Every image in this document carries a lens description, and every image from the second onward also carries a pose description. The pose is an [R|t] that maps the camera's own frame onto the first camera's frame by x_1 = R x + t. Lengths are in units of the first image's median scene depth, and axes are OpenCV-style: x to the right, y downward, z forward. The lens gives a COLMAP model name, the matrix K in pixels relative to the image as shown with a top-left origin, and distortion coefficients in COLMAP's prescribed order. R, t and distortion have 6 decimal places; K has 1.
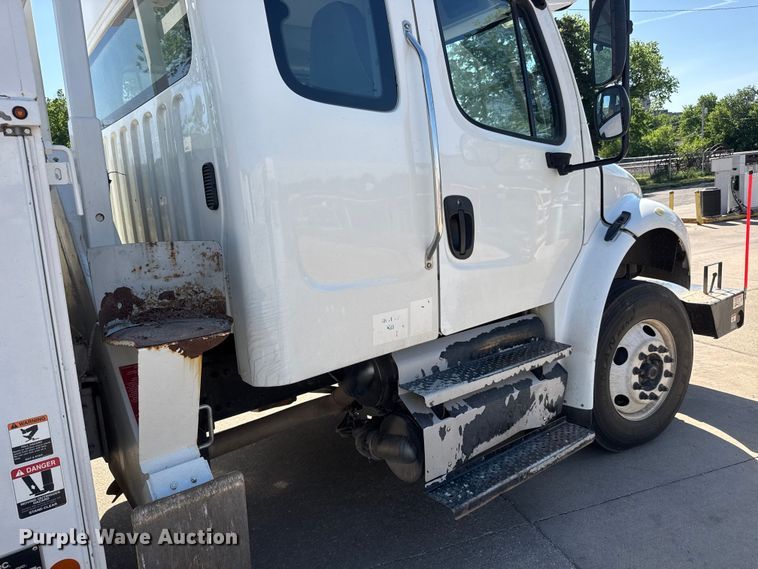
lens RADIAL K [[532.3, 0, 376.8], [0, 532.3, 286.4], [0, 0, 1]] dist [0.080833, -0.123159]
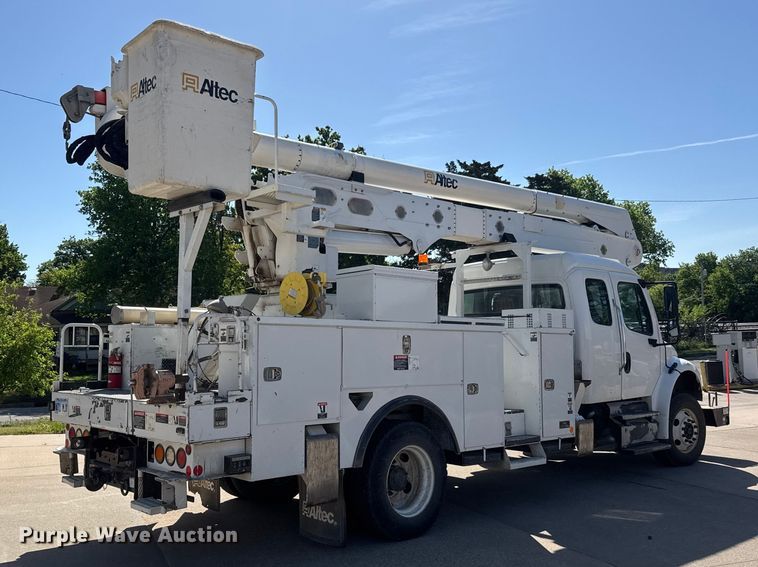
lens RADIAL K [[700.4, 0, 325.8], [0, 700.4, 306.2], [0, 0, 1]] dist [0.136744, -0.259040]
pose [[0.997361, 0.058874, 0.042476, -1.270394], [-0.047791, 0.972883, -0.226308, 0.418890], [-0.054648, 0.223681, 0.973129, -2.120930]]
